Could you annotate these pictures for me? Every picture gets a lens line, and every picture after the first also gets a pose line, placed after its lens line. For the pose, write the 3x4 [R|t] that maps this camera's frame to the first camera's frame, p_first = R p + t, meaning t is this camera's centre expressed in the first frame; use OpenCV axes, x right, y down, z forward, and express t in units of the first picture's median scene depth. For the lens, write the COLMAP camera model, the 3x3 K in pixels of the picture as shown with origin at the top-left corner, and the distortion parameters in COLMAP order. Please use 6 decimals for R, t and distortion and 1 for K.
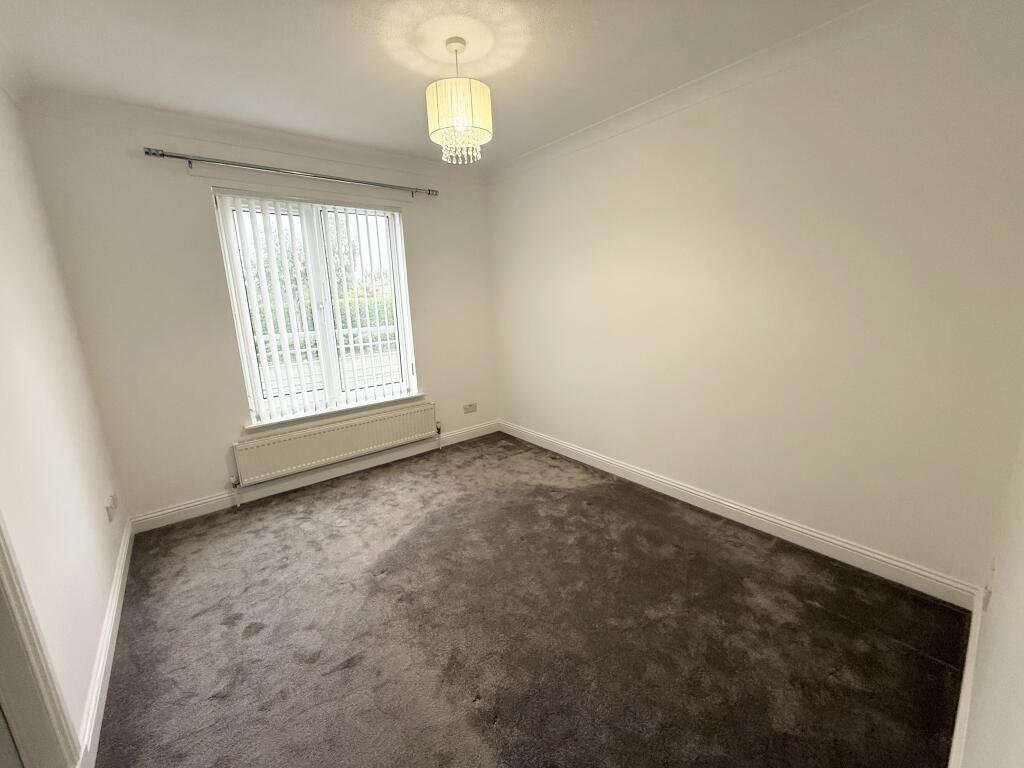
lens RADIAL K [[411.0, 0, 512.0], [0, 411.0, 384.0], [0, 0, 1]] dist [-0.000563, -0.000037]
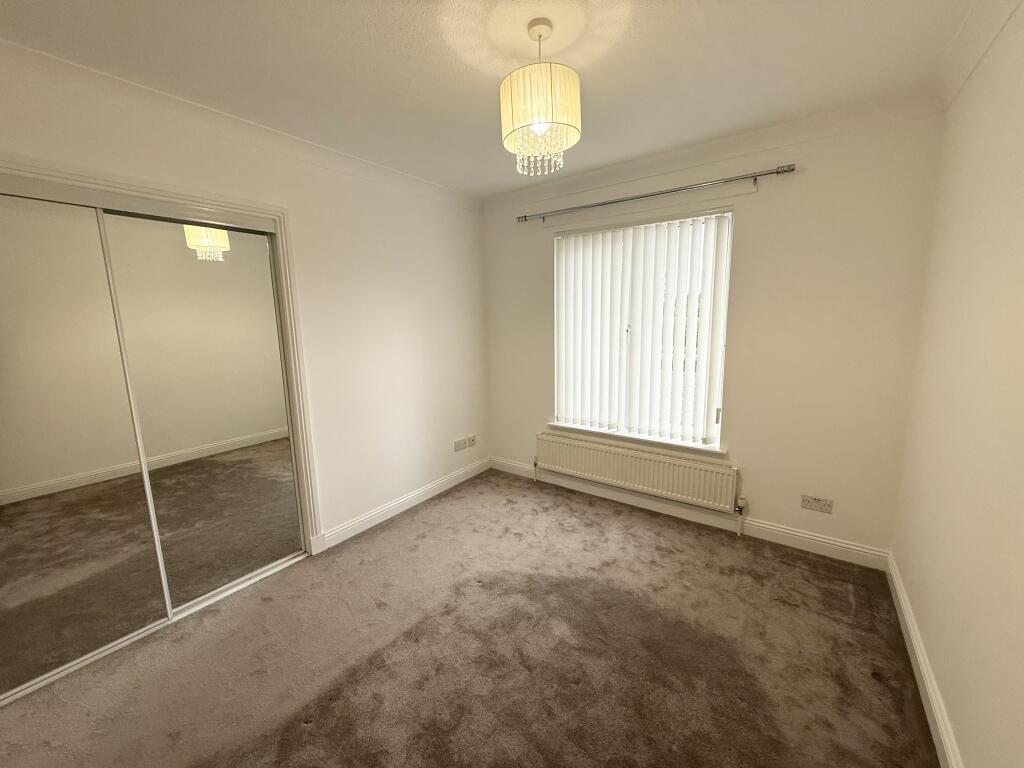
lens RADIAL K [[411.0, 0, 512.0], [0, 411.0, 384.0], [0, 0, 1]] dist [-0.000563, -0.000037]
pose [[0.244078, 0.184787, -0.951987, 0.453847], [-0.191832, 0.971479, 0.139387, -0.151685], [0.950593, 0.148601, 0.272564, 0.505375]]
